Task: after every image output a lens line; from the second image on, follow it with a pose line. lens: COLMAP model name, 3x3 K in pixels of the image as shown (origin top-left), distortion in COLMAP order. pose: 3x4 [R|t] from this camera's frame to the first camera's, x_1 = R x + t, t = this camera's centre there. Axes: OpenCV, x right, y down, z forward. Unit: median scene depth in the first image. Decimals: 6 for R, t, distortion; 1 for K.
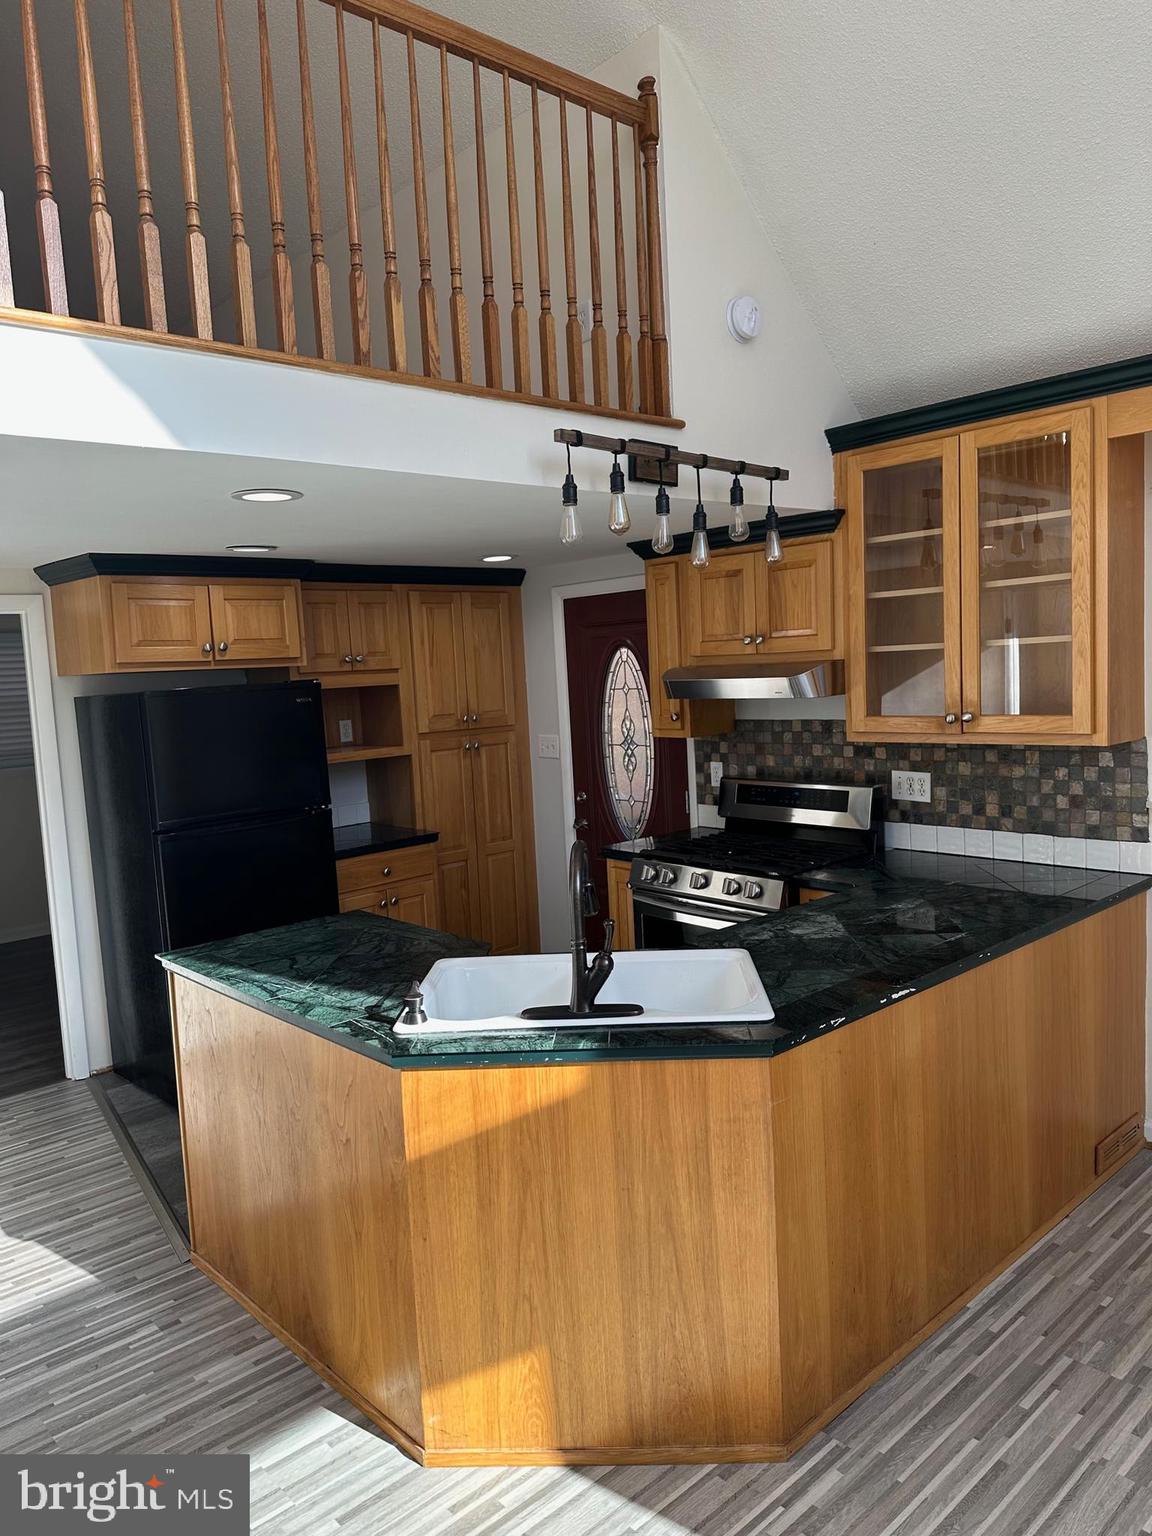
lens RADIAL K [[1084.1, 0, 575.7], [0, 1084.1, 775.0], [0, 0, 1]] dist [0.153382, -0.252947]
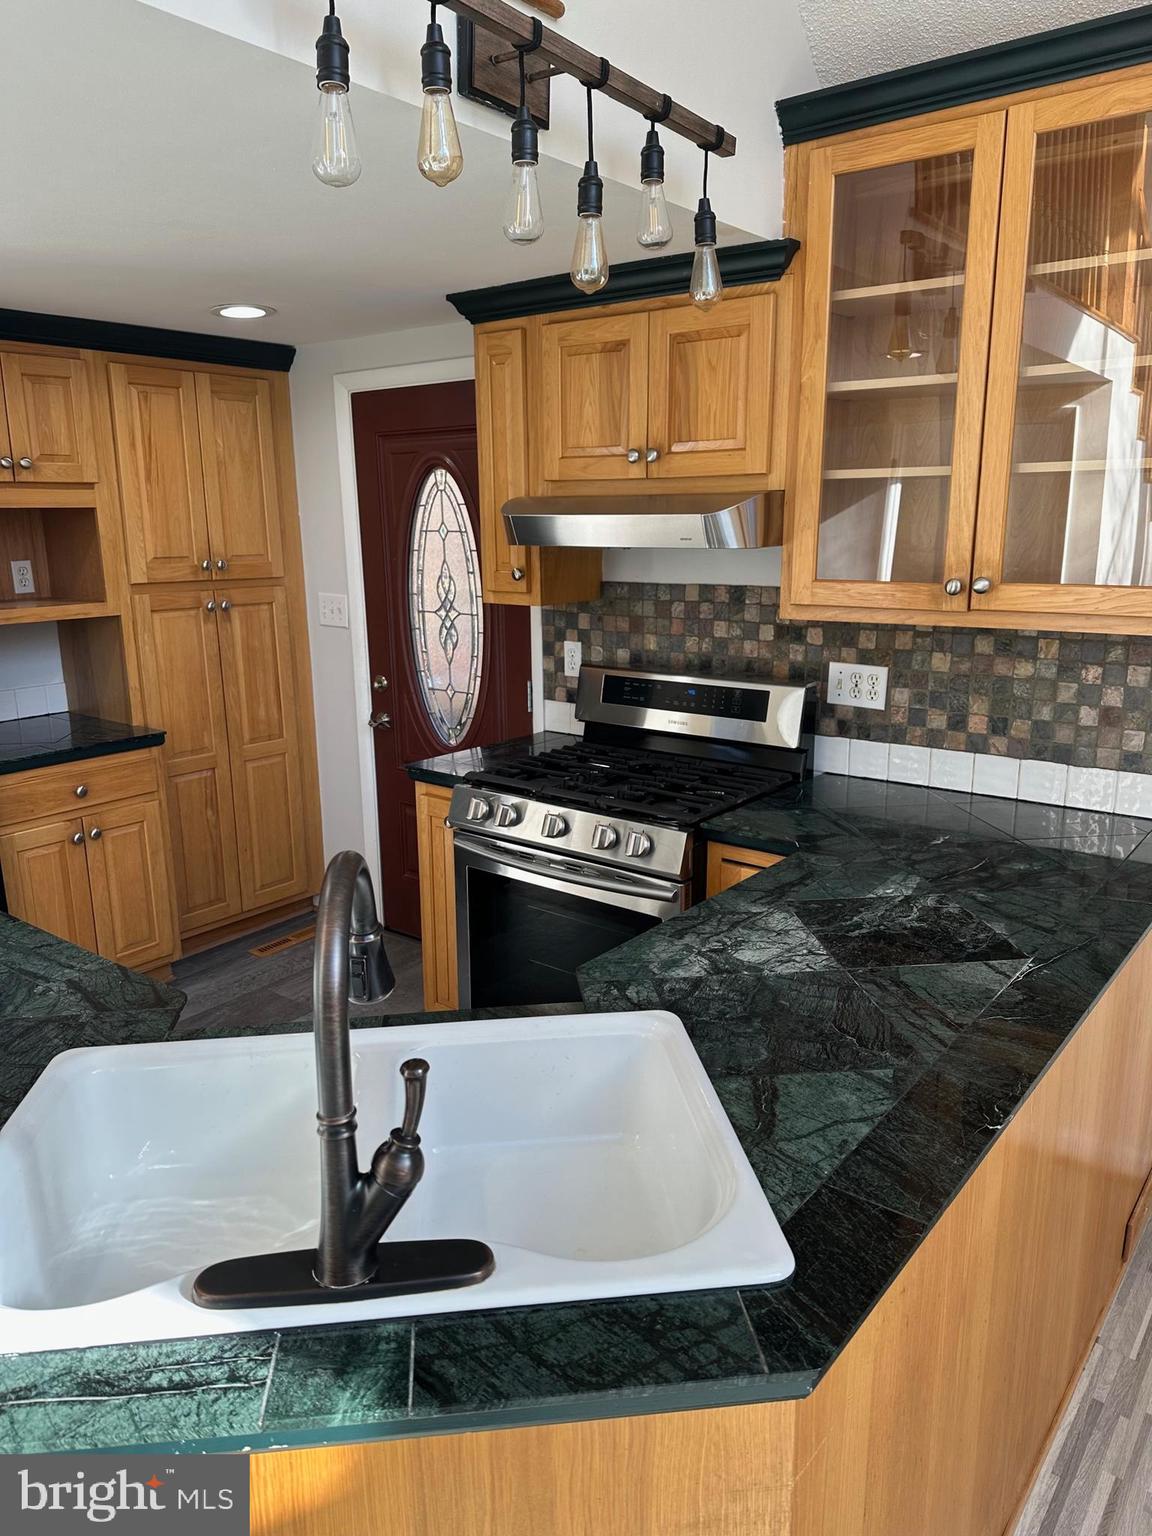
lens RADIAL K [[1084.1, 0, 575.7], [0, 1084.1, 775.0], [0, 0, 1]] dist [0.153382, -0.252947]
pose [[0.984948, 0.002089, 0.172841, 0.011465], [-0.023437, 0.992307, 0.121564, -0.014455], [-0.171257, -0.123785, 0.977419, 0.365819]]
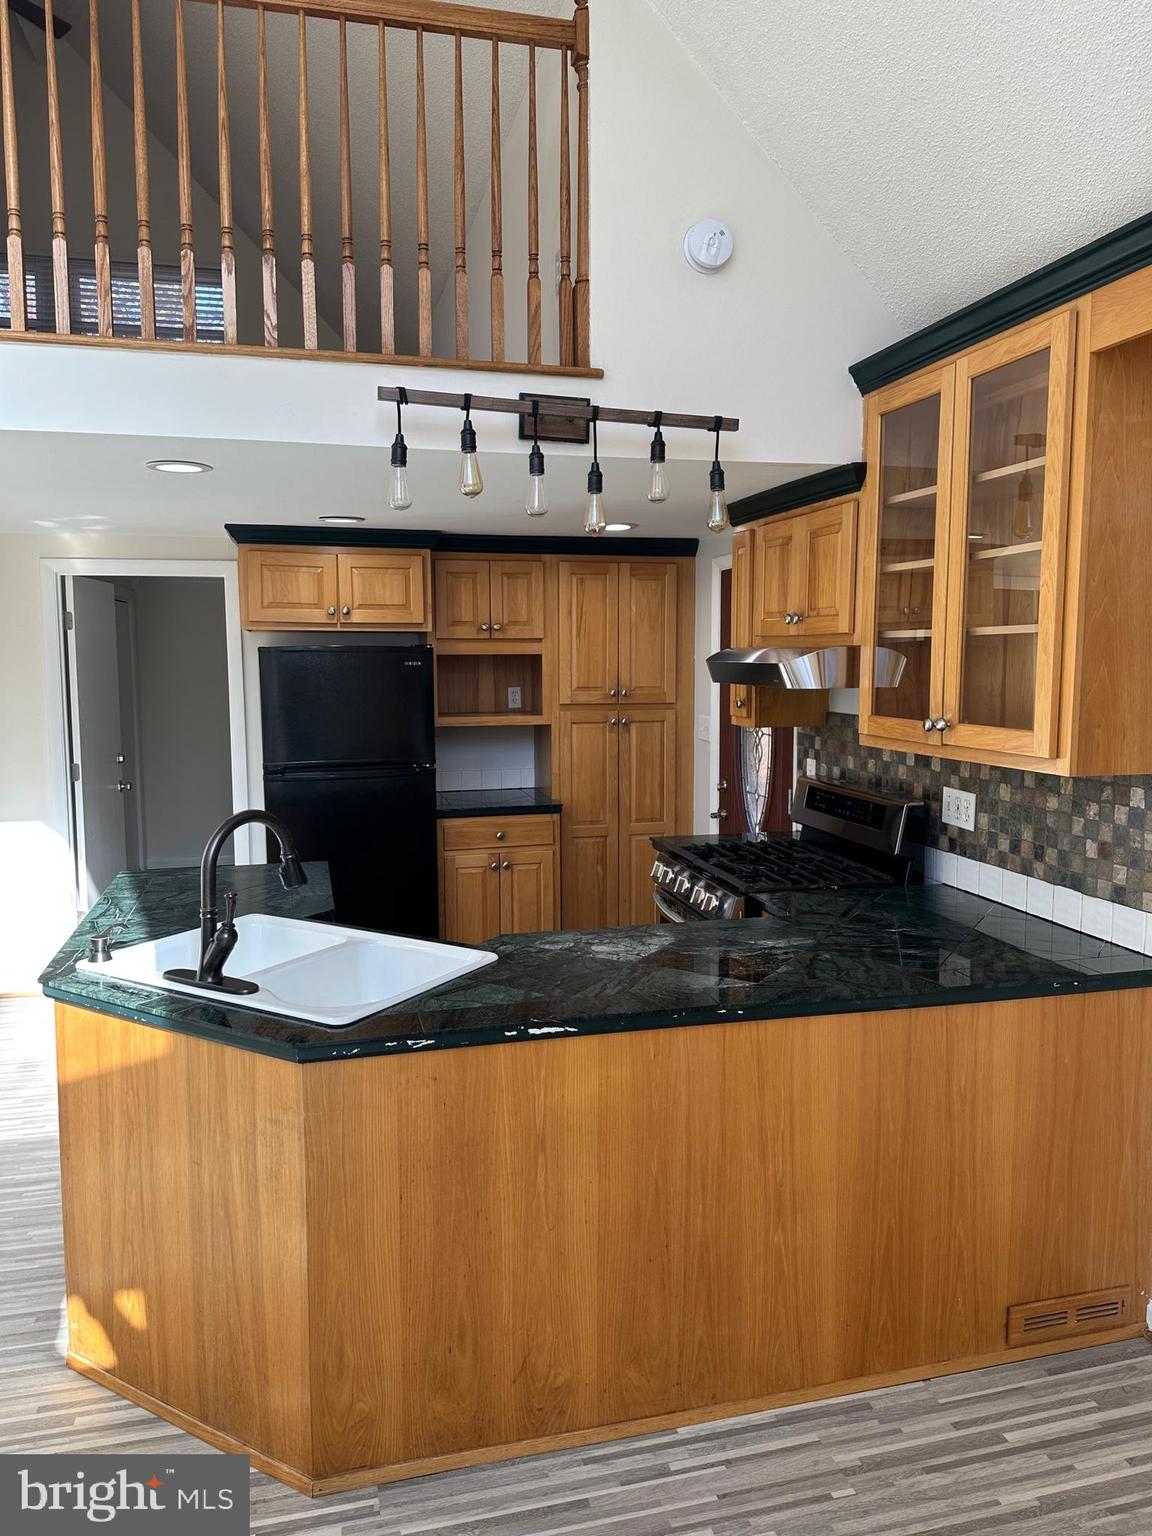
lens RADIAL K [[1075.3, 0, 558.7], [0, 1075.3, 770.3], [0, 0, 1]] dist [0.111488, -0.156832]
pose [[0.876521, 0.099667, -0.470933, 0.444768], [-0.091022, 0.994998, 0.041165, -0.024916], [0.472680, 0.006784, 0.881208, 0.171787]]
